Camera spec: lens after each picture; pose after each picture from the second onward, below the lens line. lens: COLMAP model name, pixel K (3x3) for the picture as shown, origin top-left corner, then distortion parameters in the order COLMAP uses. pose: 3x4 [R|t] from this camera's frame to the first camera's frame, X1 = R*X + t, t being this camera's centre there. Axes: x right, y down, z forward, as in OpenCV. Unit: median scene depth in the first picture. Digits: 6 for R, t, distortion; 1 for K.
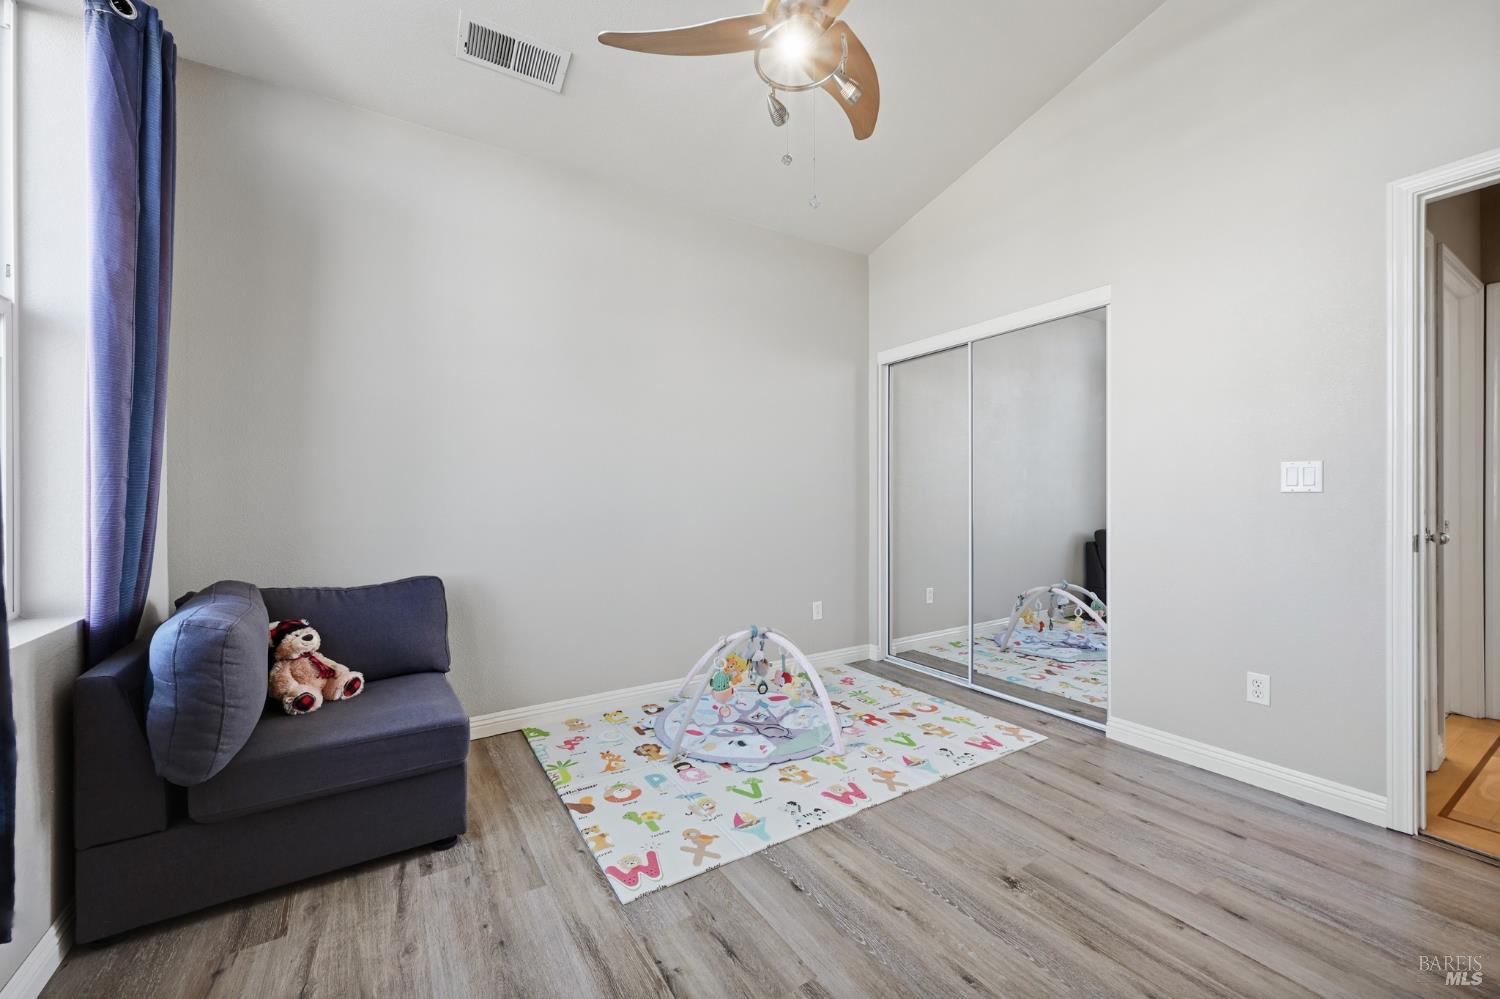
lens RADIAL K [[590.1, 0, 755.8], [0, 590.1, 494.5], [0, 0, 1]] dist [0.001069, -0.000026]
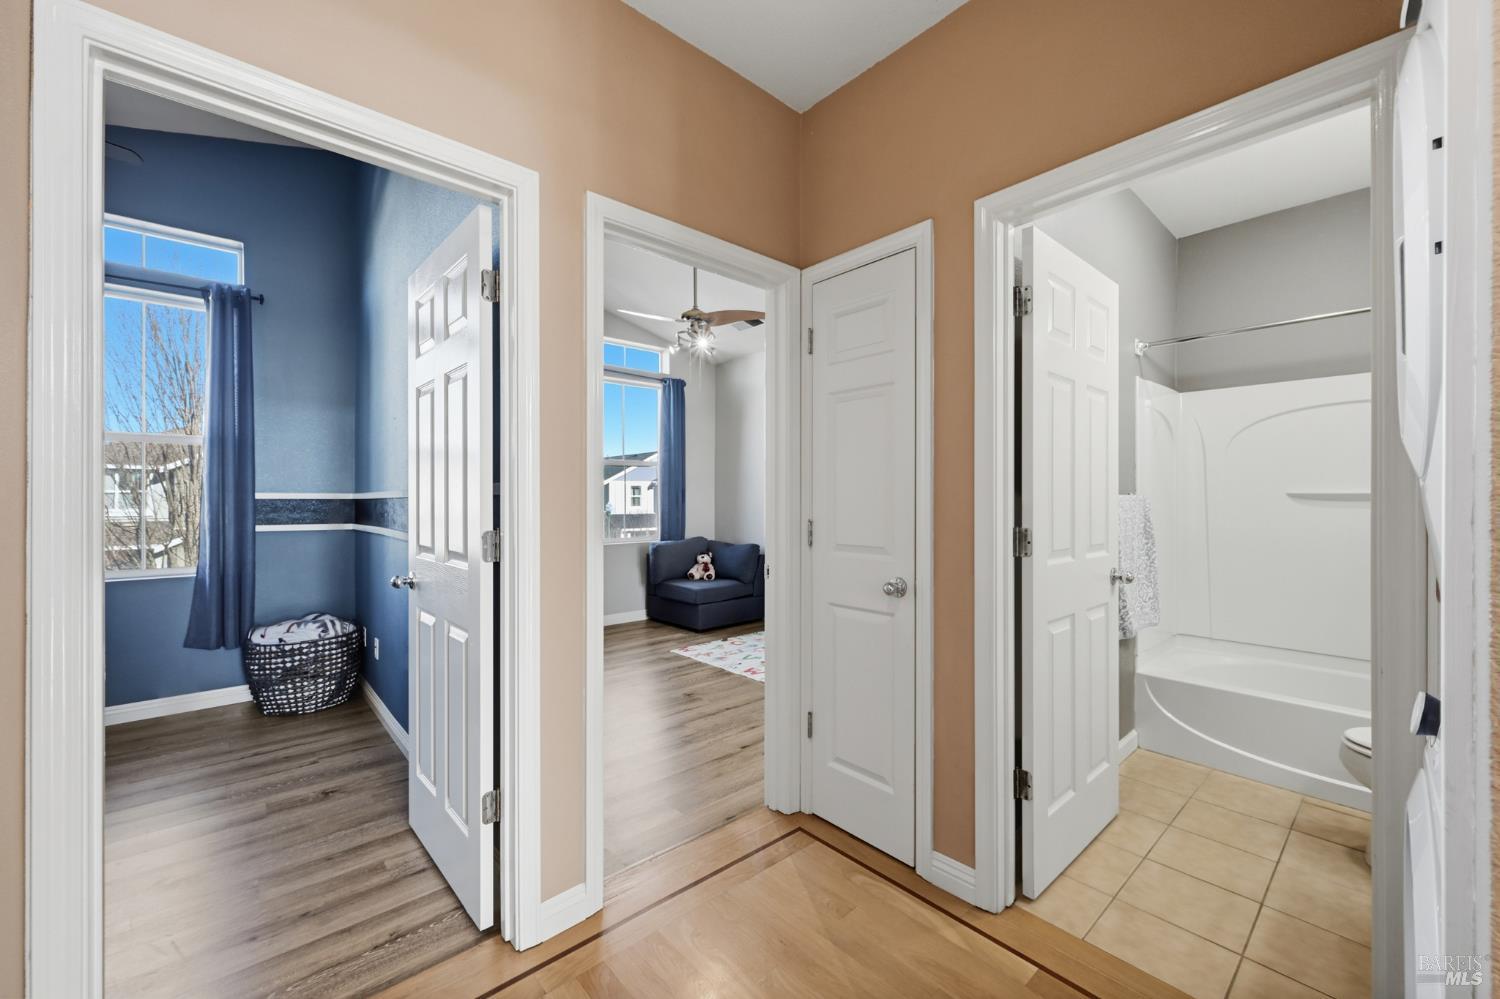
lens RADIAL K [[593.4, 0, 751.3], [0, 593.4, 496.6], [0, 0, 1]] dist [-0.002464, -0.000176]
pose [[0.163688, 0.001636, -0.986511, 2.019304], [0.000842, 0.999998, 0.001798, -0.063780], [0.986512, -0.001125, 0.163687, 0.665373]]
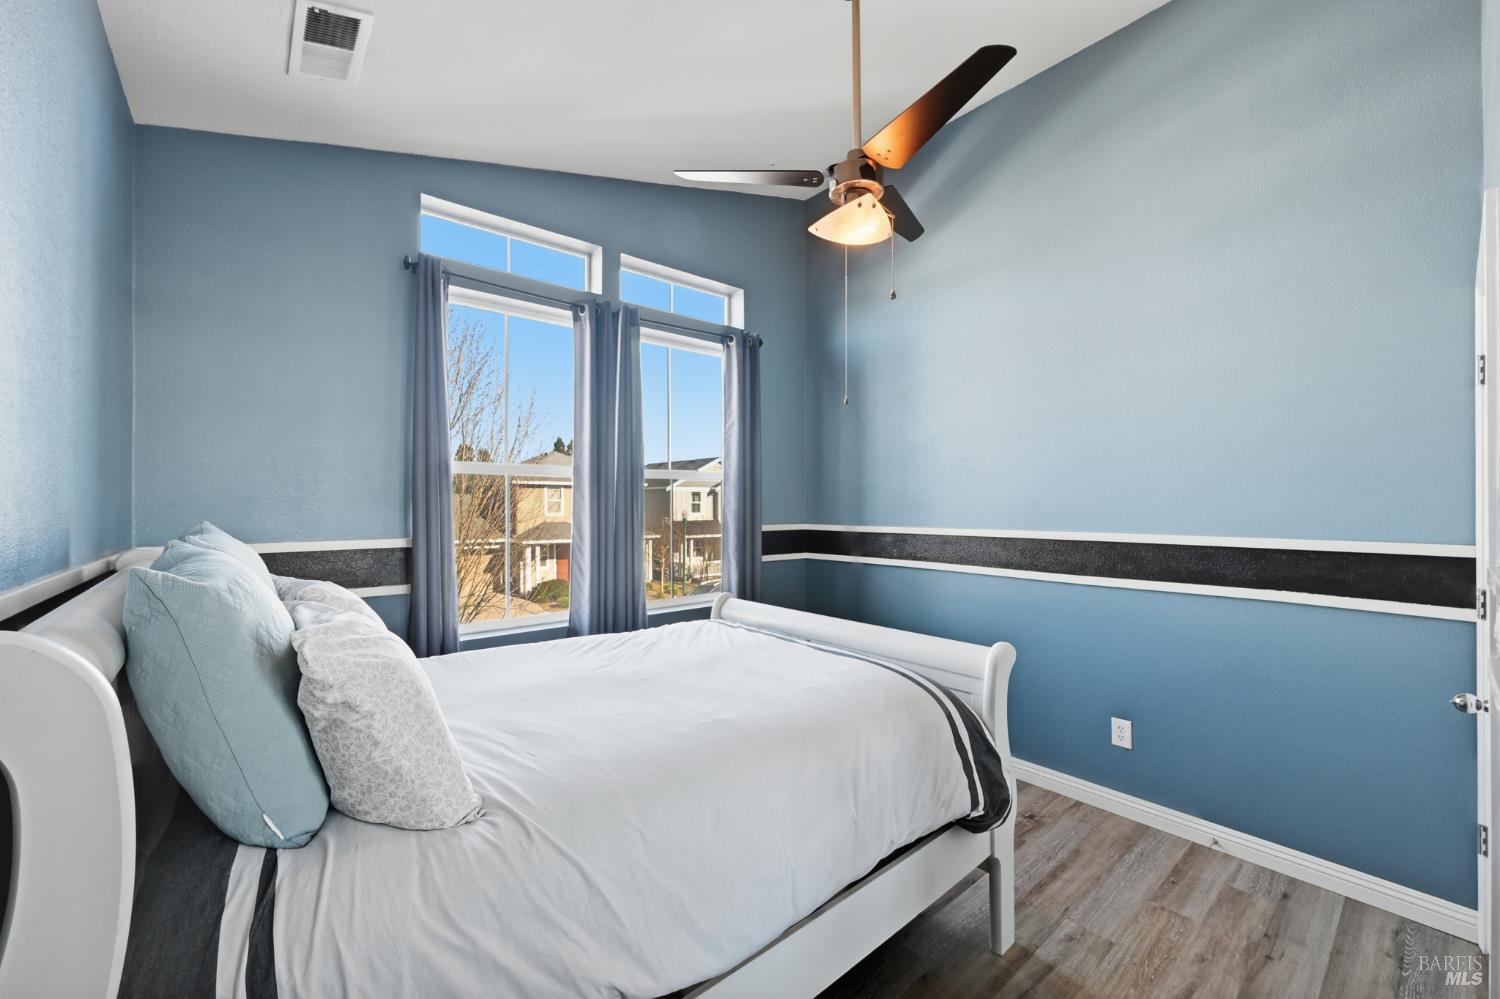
lens RADIAL K [[600.7, 0, 750.0], [0, 600.7, 499.5], [0, 0, 1]] dist [-0.000674, -0.000223]
pose [[0.125618, -0.000361, -0.992079, 1.939678], [0.003098, 0.999995, 0.000029, -0.131102], [0.992074, -0.003078, 0.125619, -0.407858]]
